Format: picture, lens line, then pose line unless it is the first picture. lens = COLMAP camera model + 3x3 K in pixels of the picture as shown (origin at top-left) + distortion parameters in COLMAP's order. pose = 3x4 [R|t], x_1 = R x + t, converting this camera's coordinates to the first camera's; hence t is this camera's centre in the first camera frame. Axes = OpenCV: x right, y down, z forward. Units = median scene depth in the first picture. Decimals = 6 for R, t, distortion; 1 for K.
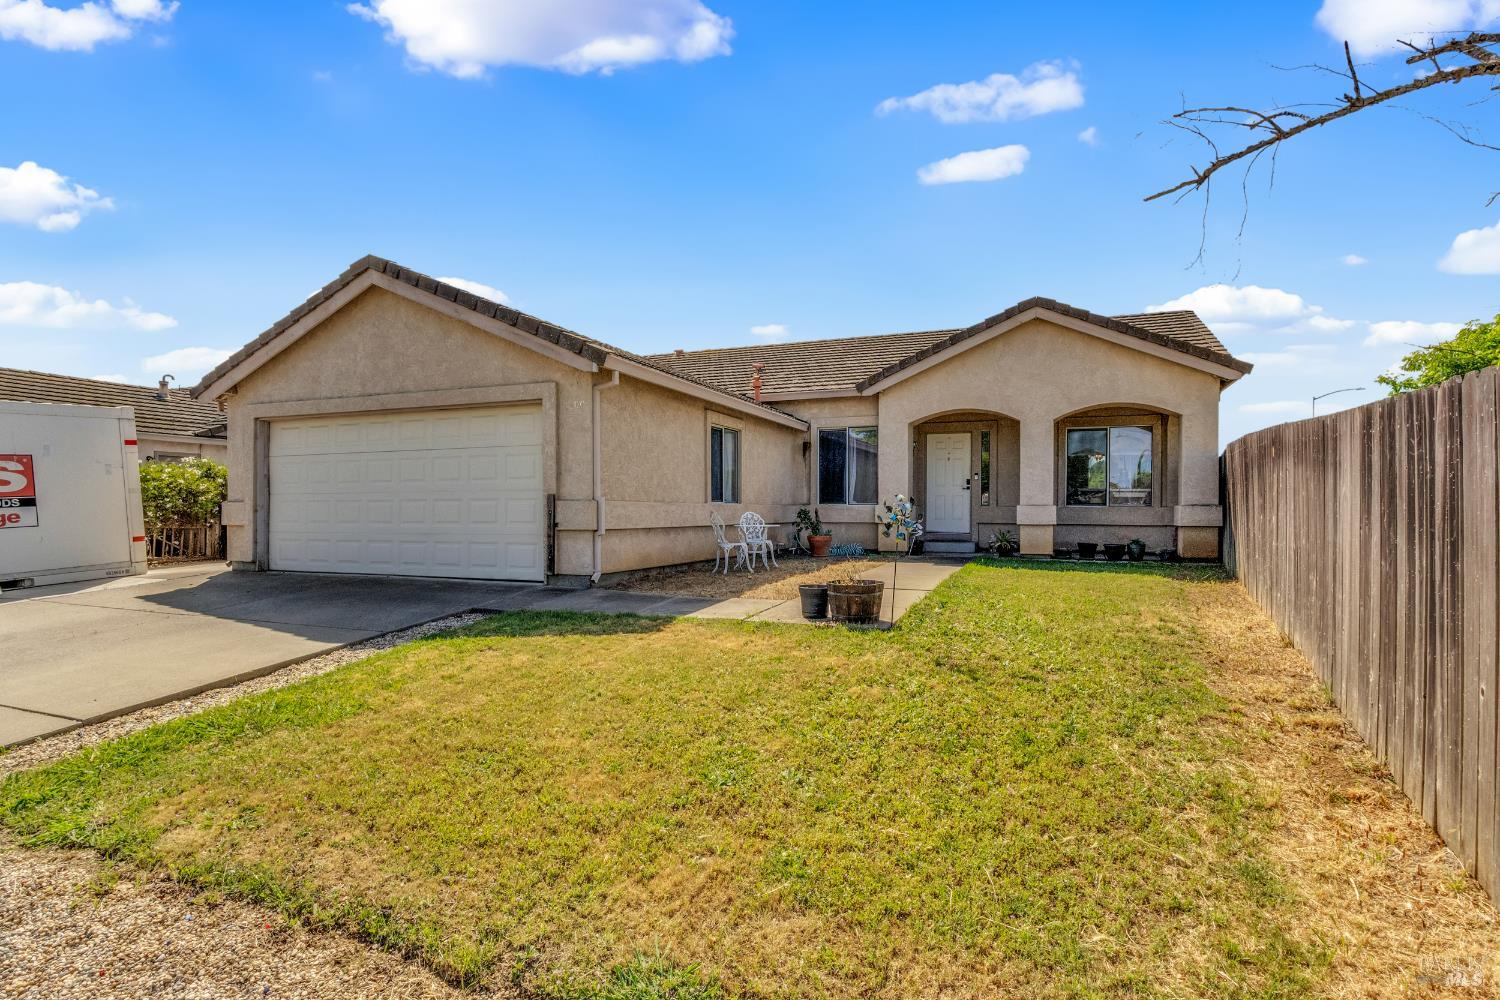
lens RADIAL K [[778.4, 0, 750.6], [0, 778.4, 510.2], [0, 0, 1]] dist [-0.000249, 0.000131]
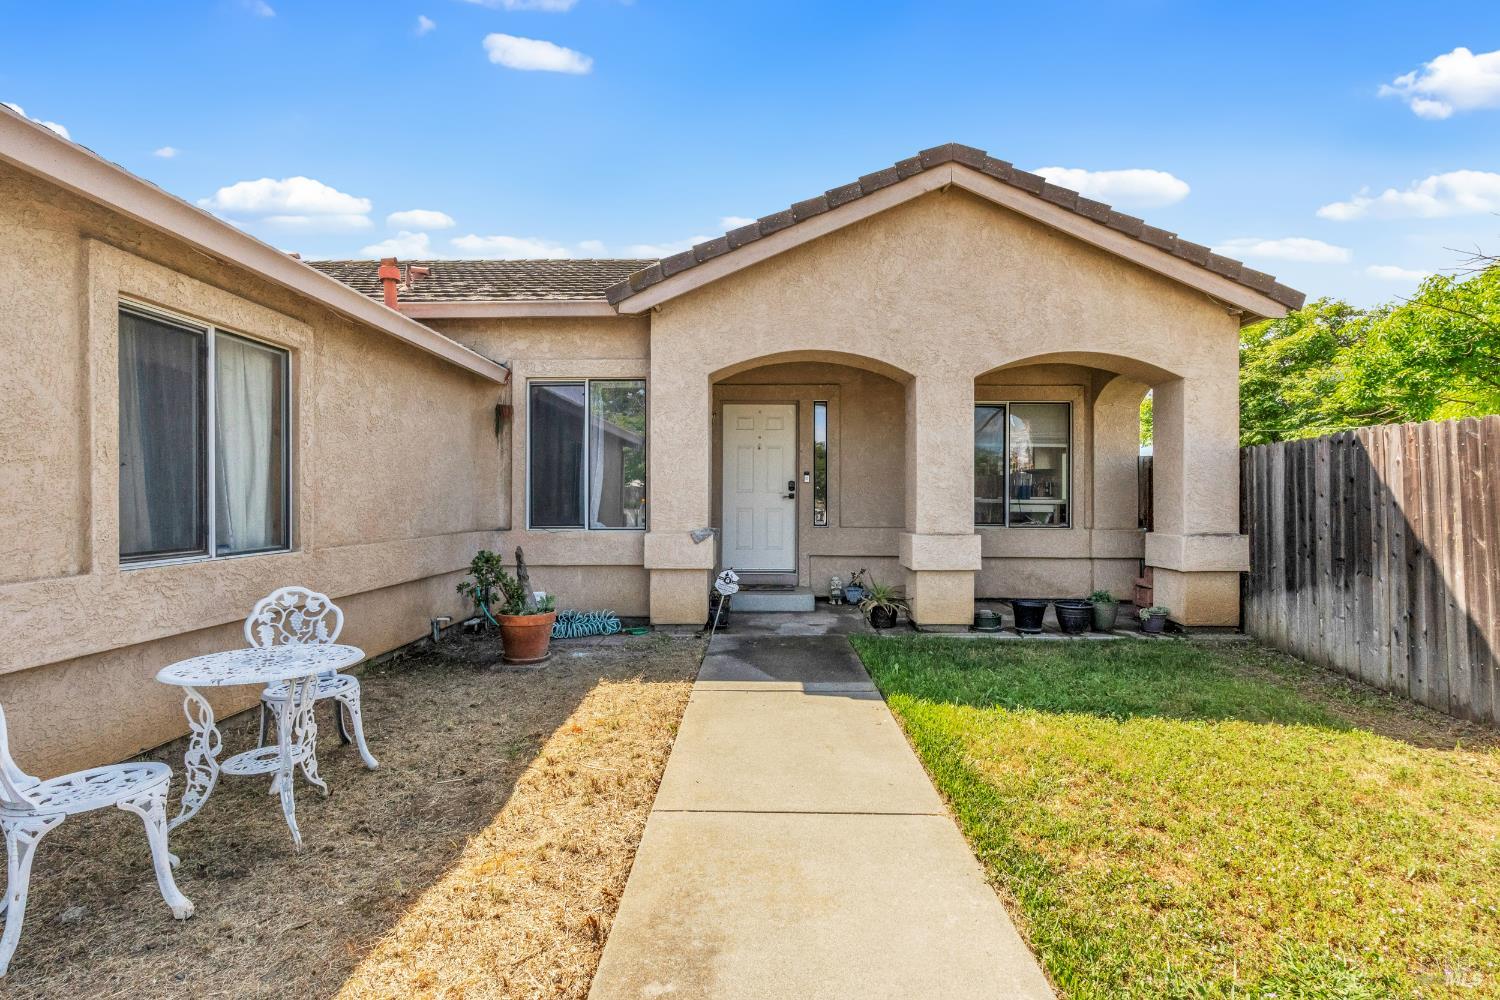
lens RADIAL K [[618.1, 0, 734.0], [0, 618.1, 496.1], [0, 0, 1]] dist [-0.000389, 0.000035]
pose [[0.927289, -0.002347, 0.374339, 0.071063], [0.000891, 0.999991, 0.004063, -0.035674], [-0.374346, -0.003434, 0.927283, 0.674238]]
